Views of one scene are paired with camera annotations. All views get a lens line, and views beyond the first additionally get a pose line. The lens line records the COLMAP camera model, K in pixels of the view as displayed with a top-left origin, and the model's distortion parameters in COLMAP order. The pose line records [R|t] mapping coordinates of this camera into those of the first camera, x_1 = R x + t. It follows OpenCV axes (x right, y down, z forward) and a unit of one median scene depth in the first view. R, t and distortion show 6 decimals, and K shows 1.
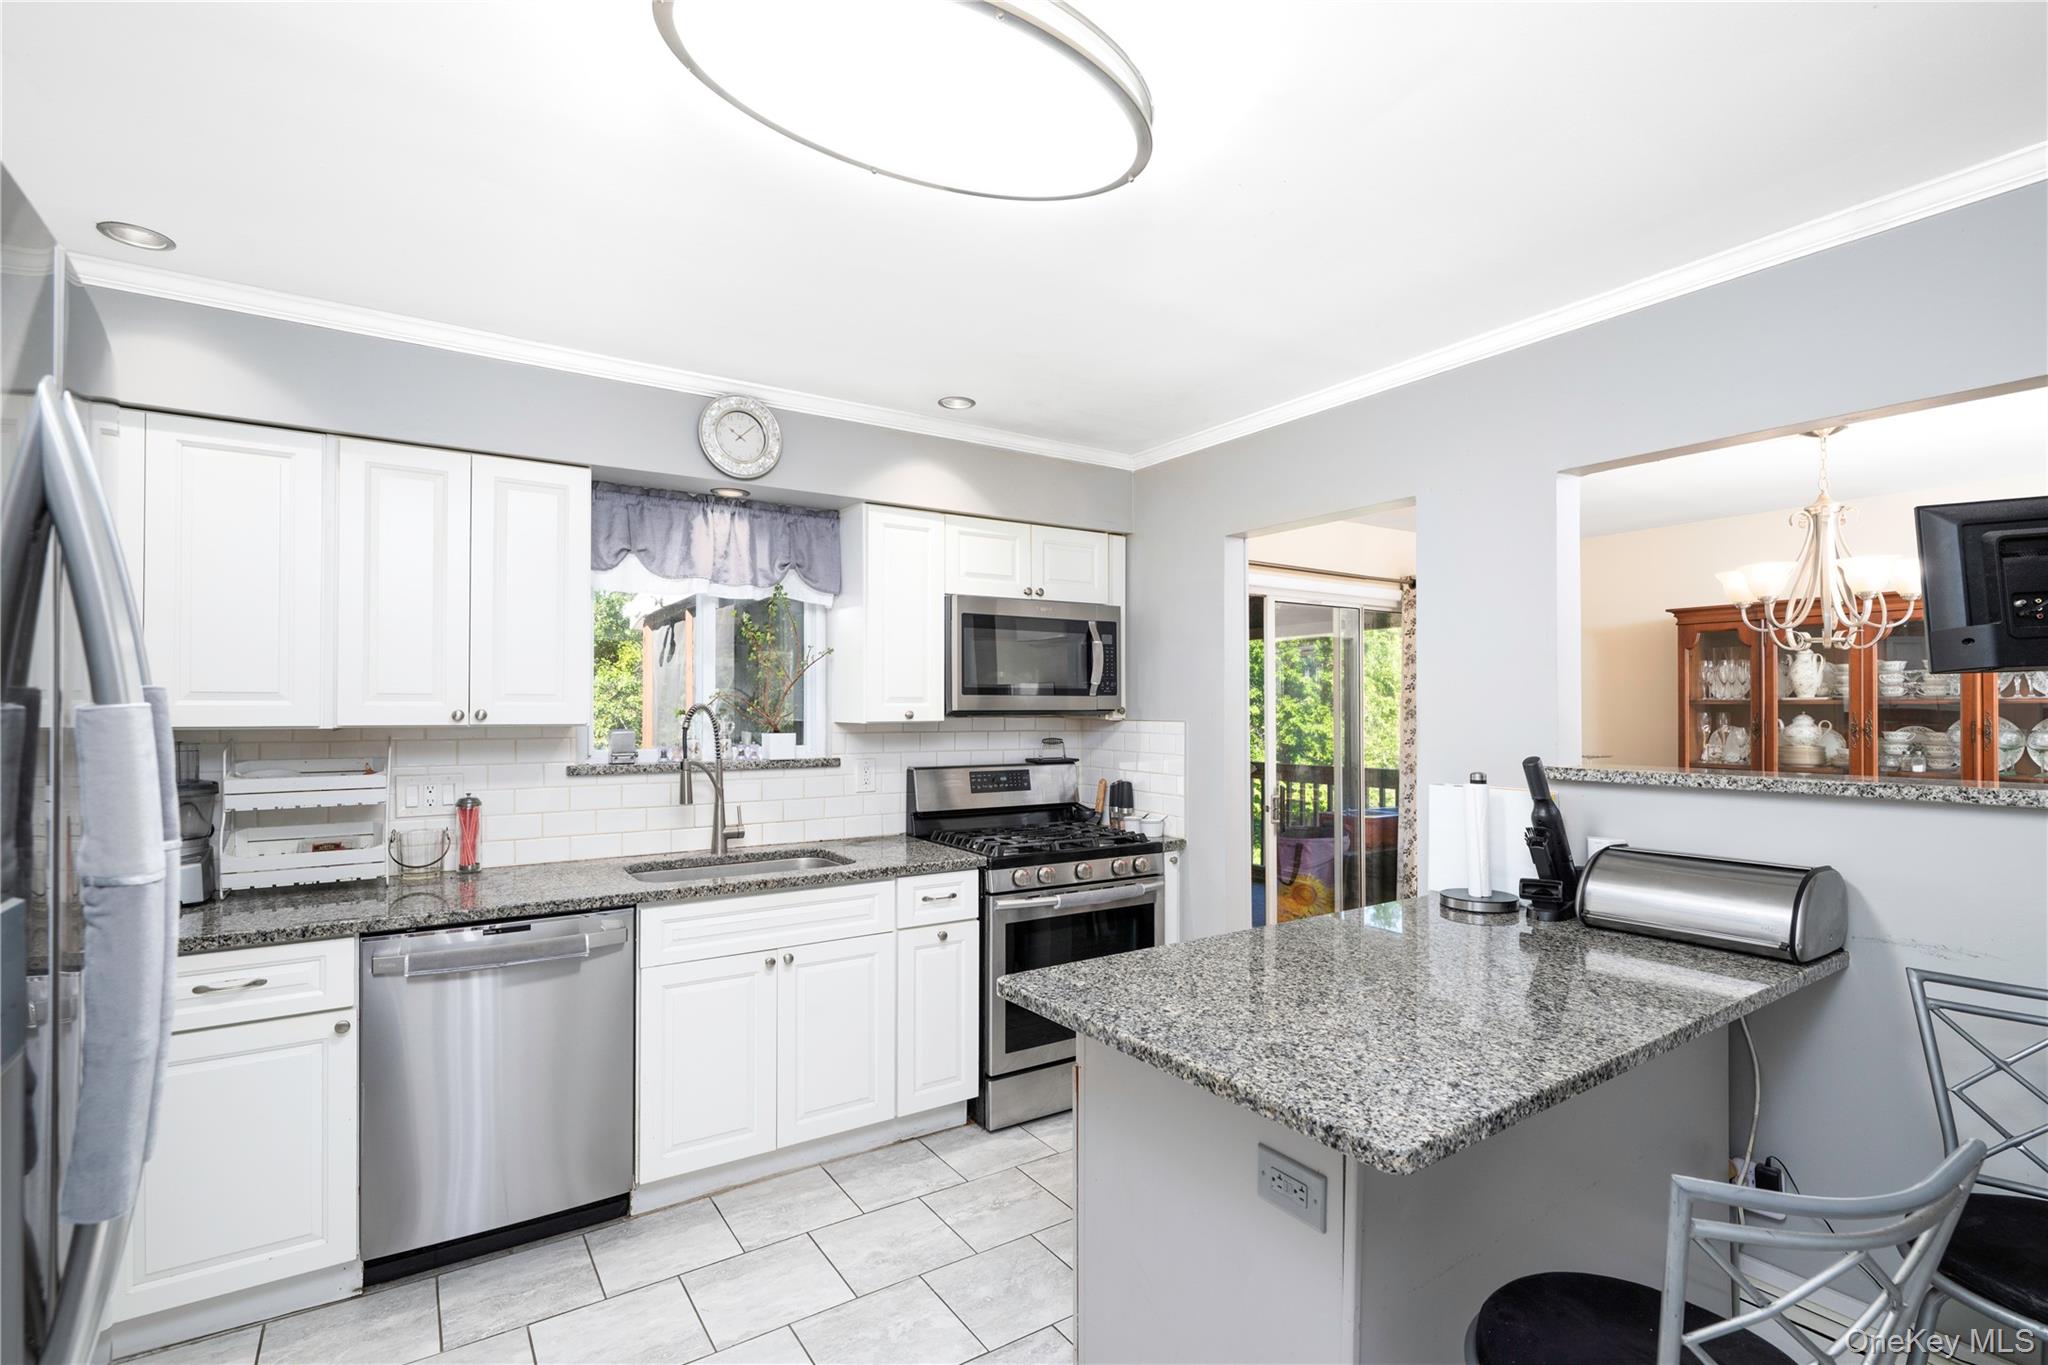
lens RADIAL K [[917.9, 0, 1026.1], [0, 917.9, 699.1], [0, 0, 1]] dist [0.004498, 0.000333]
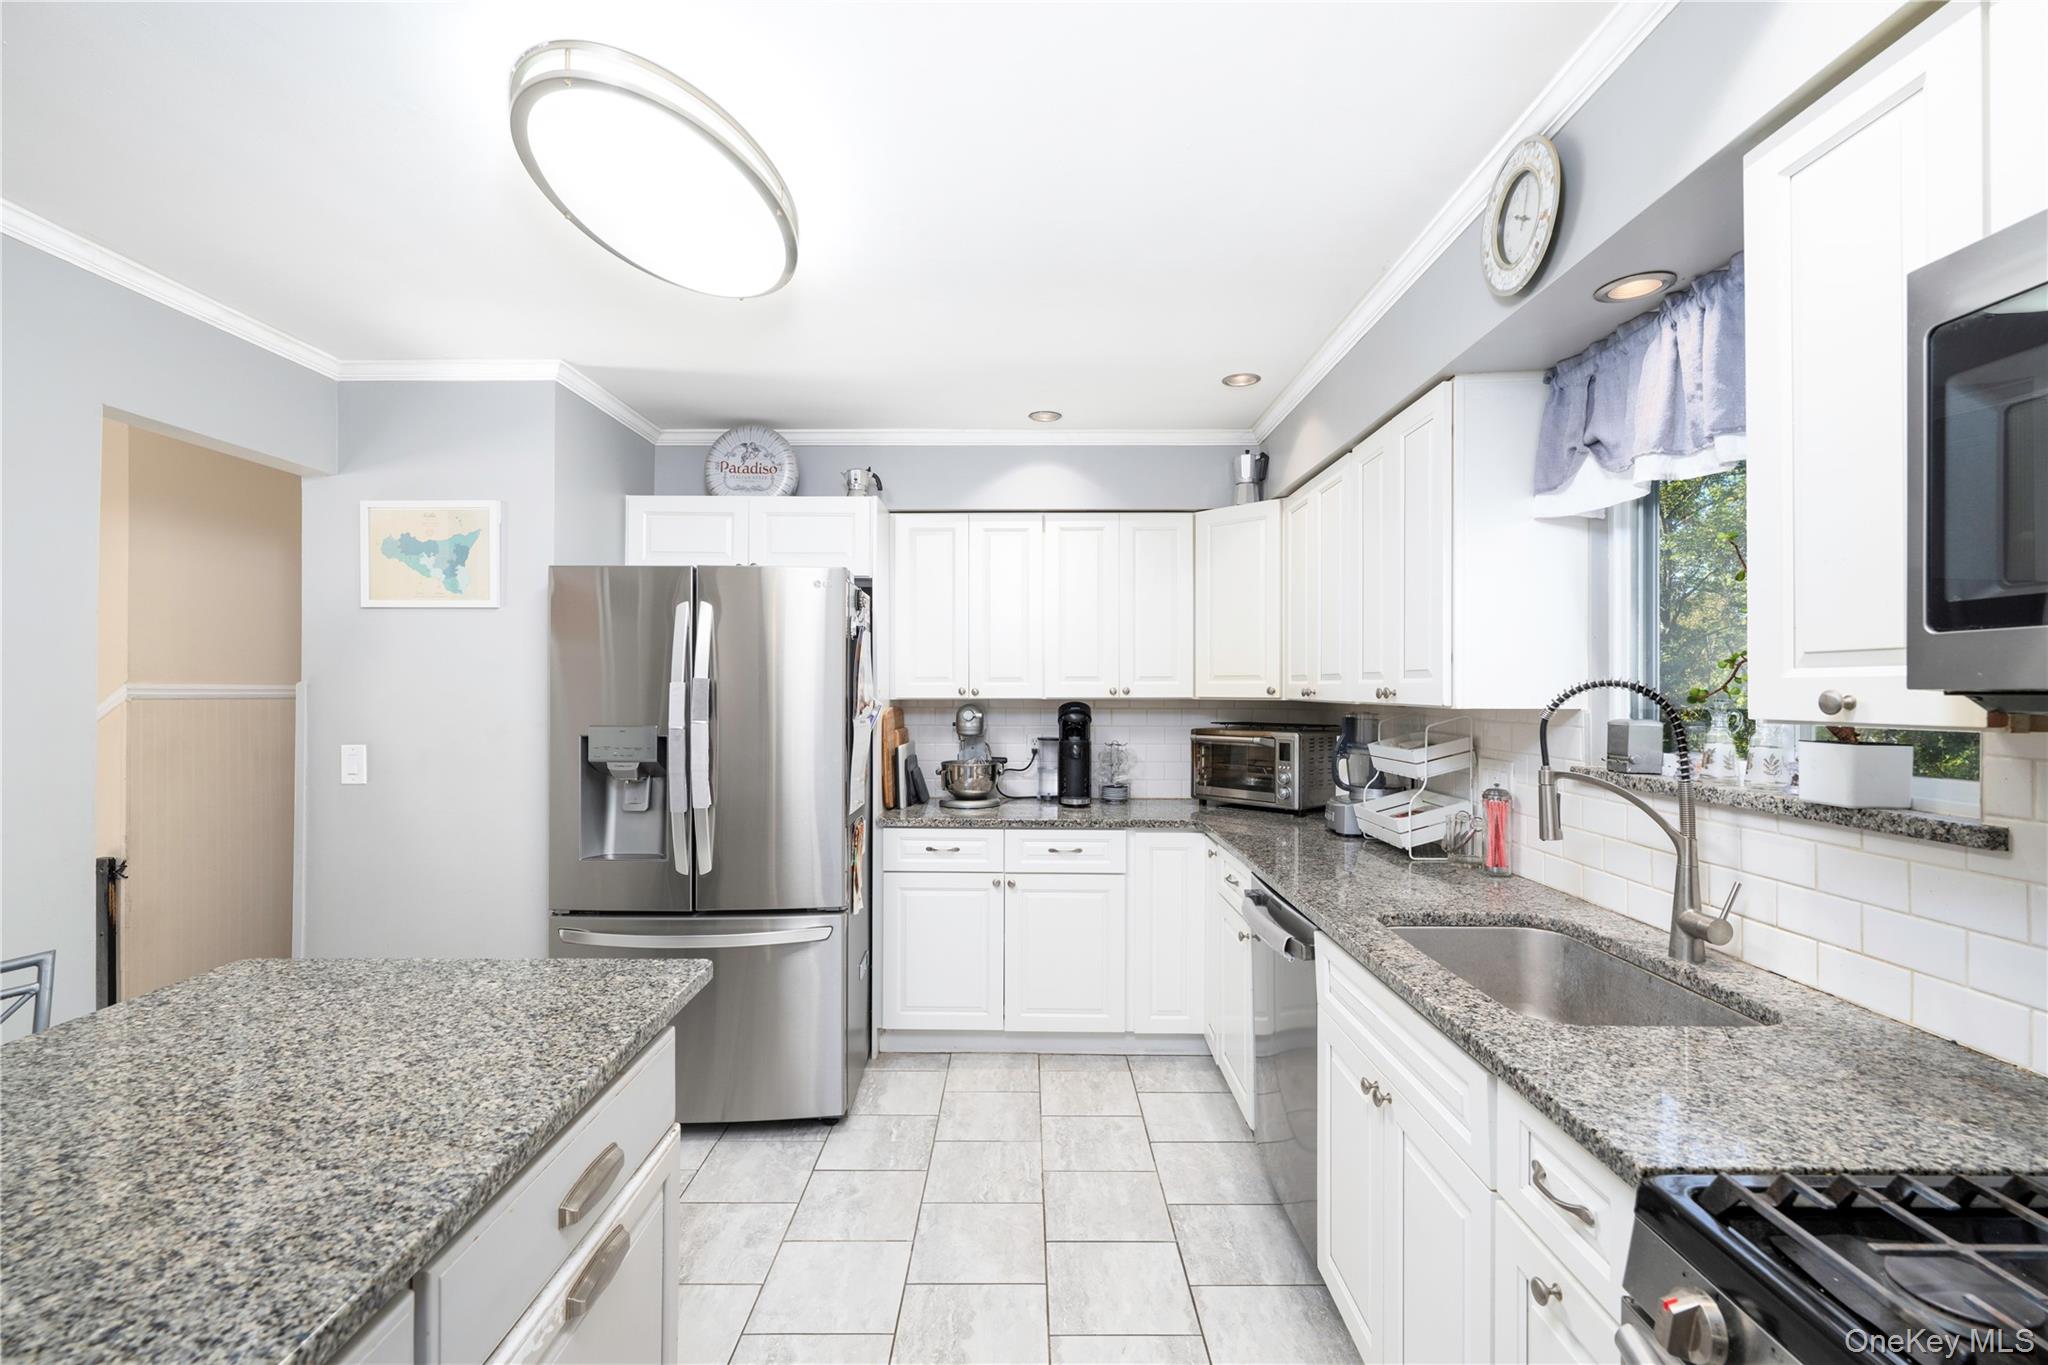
lens RADIAL K [[917.9, 0, 1032.2], [0, 917.9, 685.0], [0, 0, 1]] dist [0.004498, 0.000333]
pose [[-0.555304, -0.005112, -0.831632, 0.629315], [0.007259, 0.999913, -0.010994, 0.028222], [0.831616, -0.012142, -0.555219, 1.950016]]
